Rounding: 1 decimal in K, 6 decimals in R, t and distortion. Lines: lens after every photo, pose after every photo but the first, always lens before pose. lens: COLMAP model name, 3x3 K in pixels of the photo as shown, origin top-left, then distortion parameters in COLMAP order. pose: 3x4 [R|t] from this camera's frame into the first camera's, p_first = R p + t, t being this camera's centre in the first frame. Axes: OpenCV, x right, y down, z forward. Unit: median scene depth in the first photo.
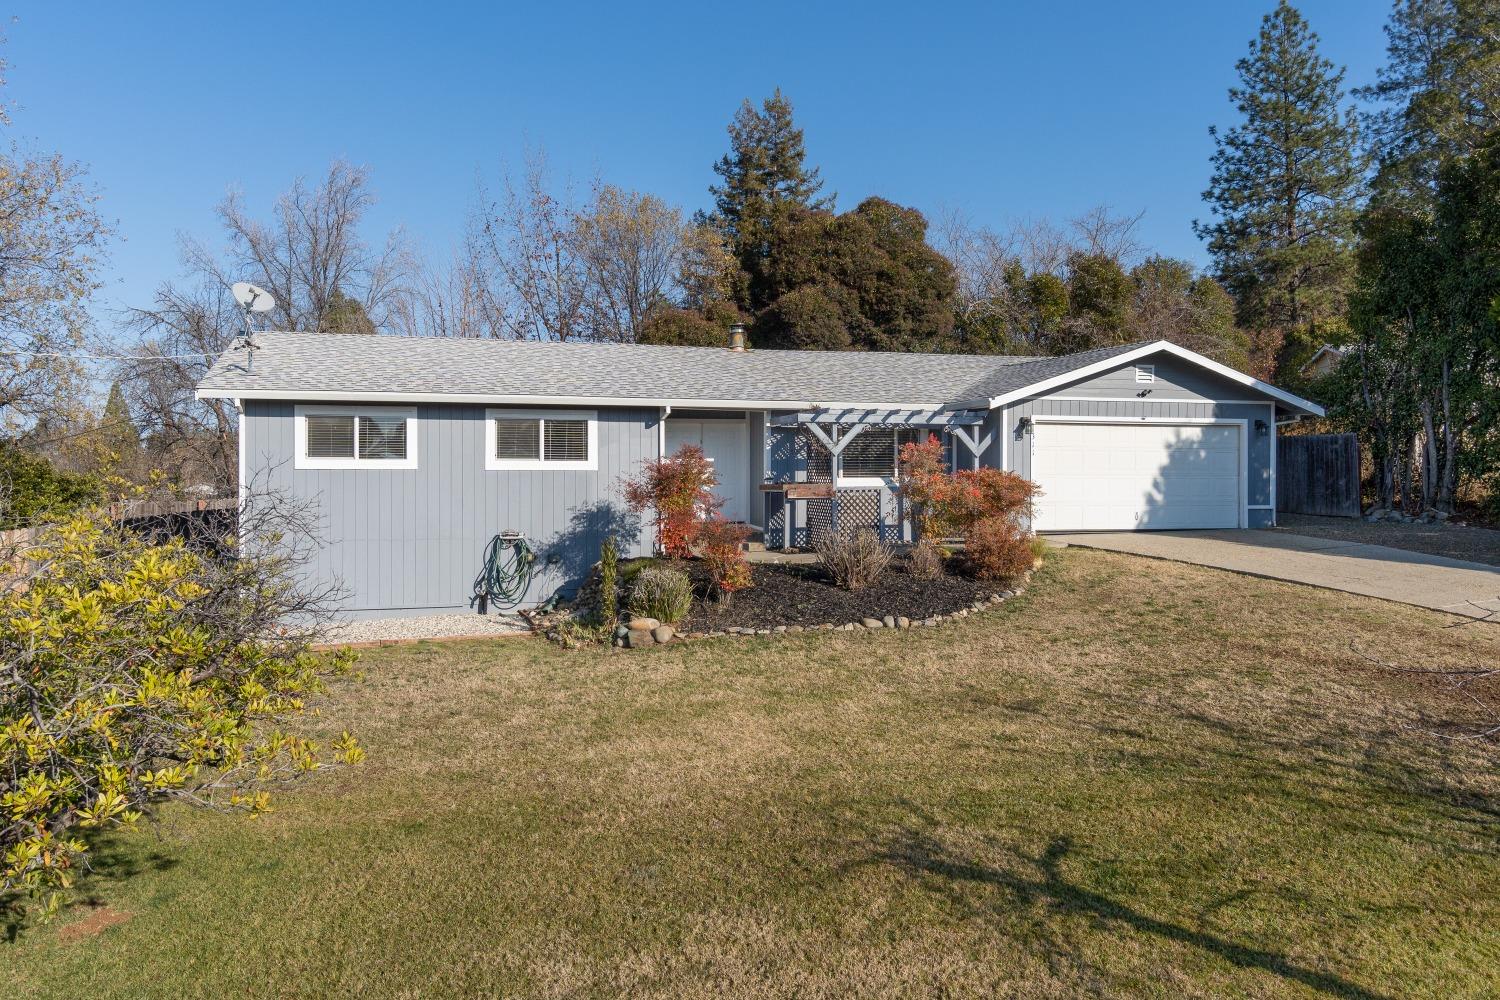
lens RADIAL K [[987.4, 0, 737.6], [0, 987.4, 495.8], [0, 0, 1]] dist [0.001655, 0.004455]
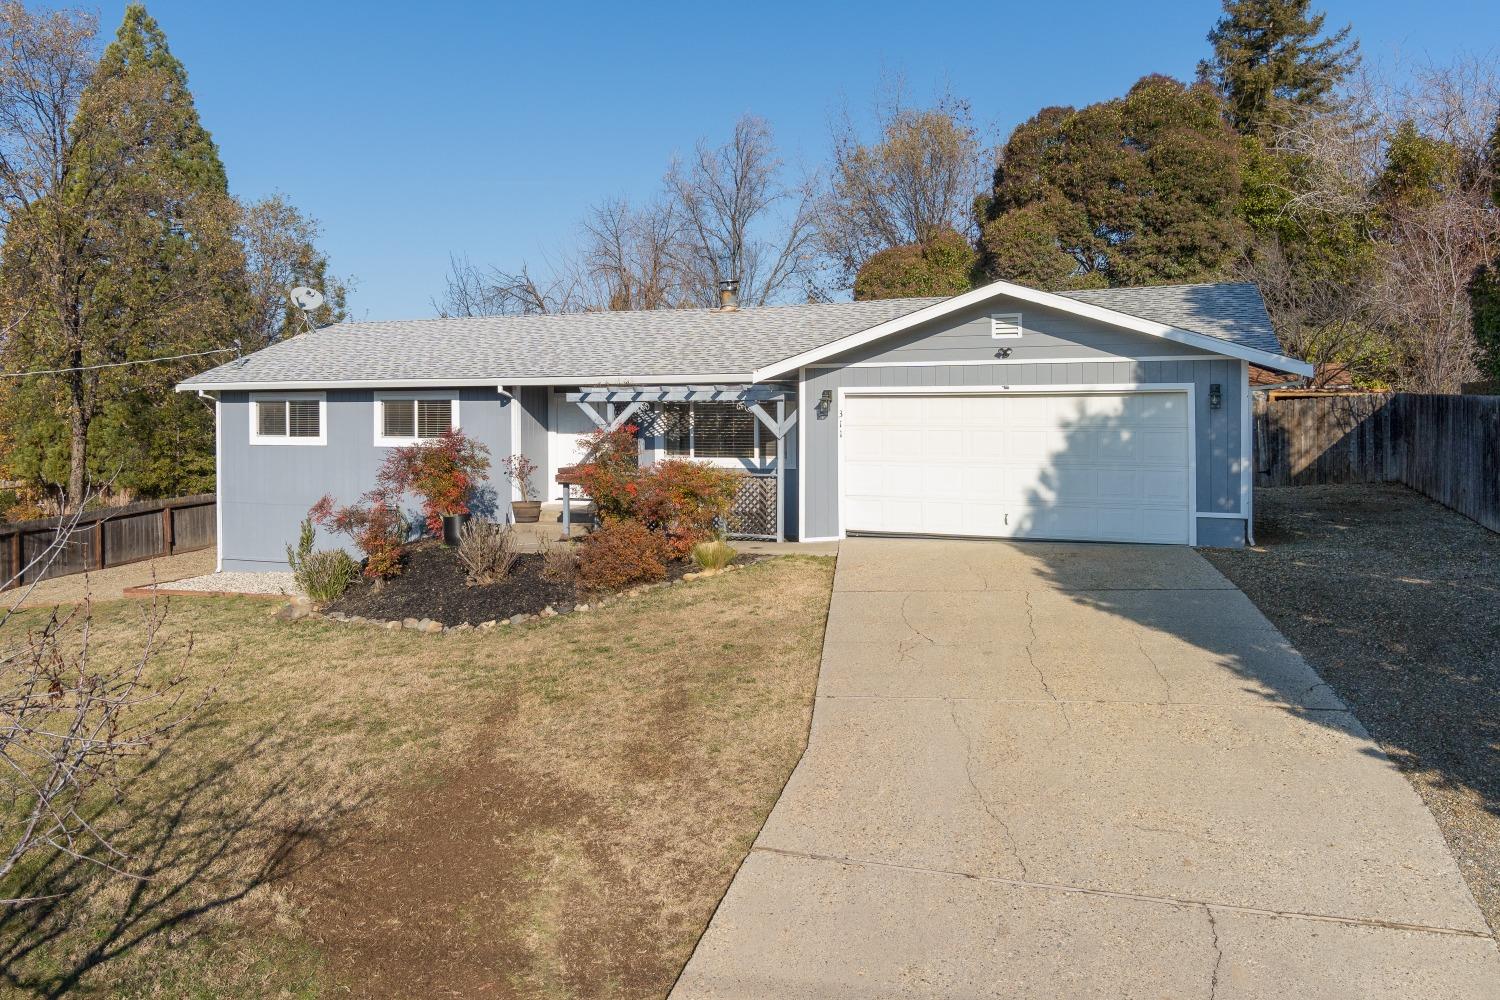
lens RADIAL K [[1076.9, 0, 747.8], [0, 1076.9, 447.3], [0, 0, 1]] dist [-0.003395, 0.002930]
pose [[0.809826, 0.017850, -0.586398, 0.692930], [-0.006880, 0.999757, 0.020931, -0.046775], [0.586630, -0.012916, 0.809752, 0.228839]]
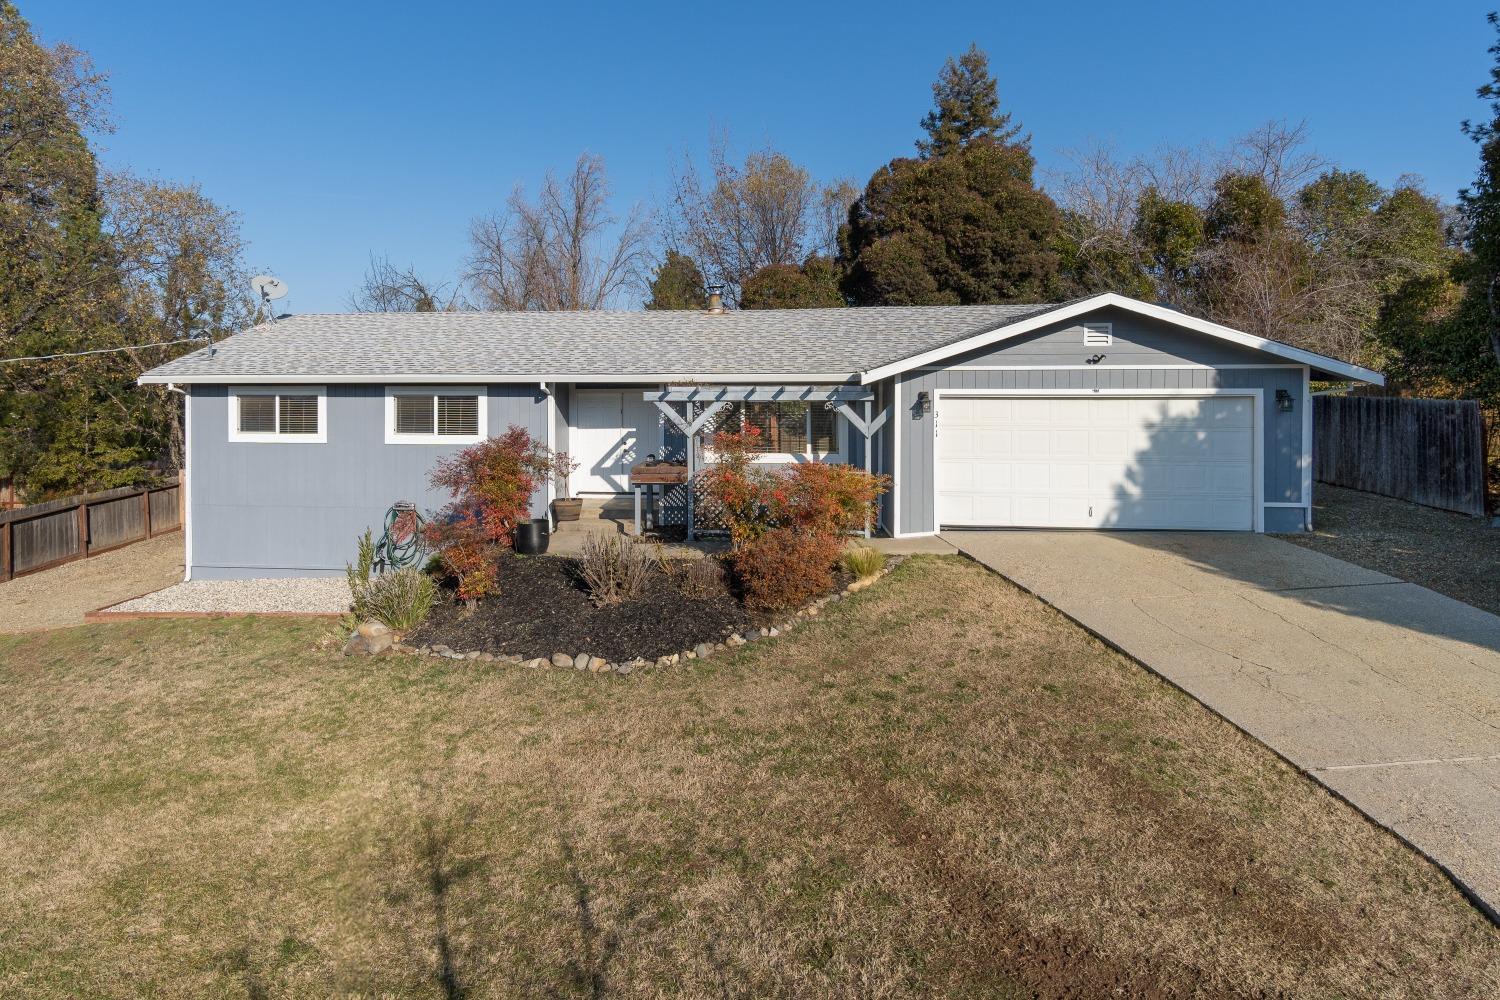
lens RADIAL K [[810.8, 0, 728.4], [0, 810.8, 407.1], [0, 0, 1]] dist [-0.004670, 0.002086]
pose [[0.935801, 0.008071, -0.352435, 0.347146], [-0.007047, 0.999966, 0.004189, -0.062741], [0.352457, -0.001437, 0.935827, 0.270447]]
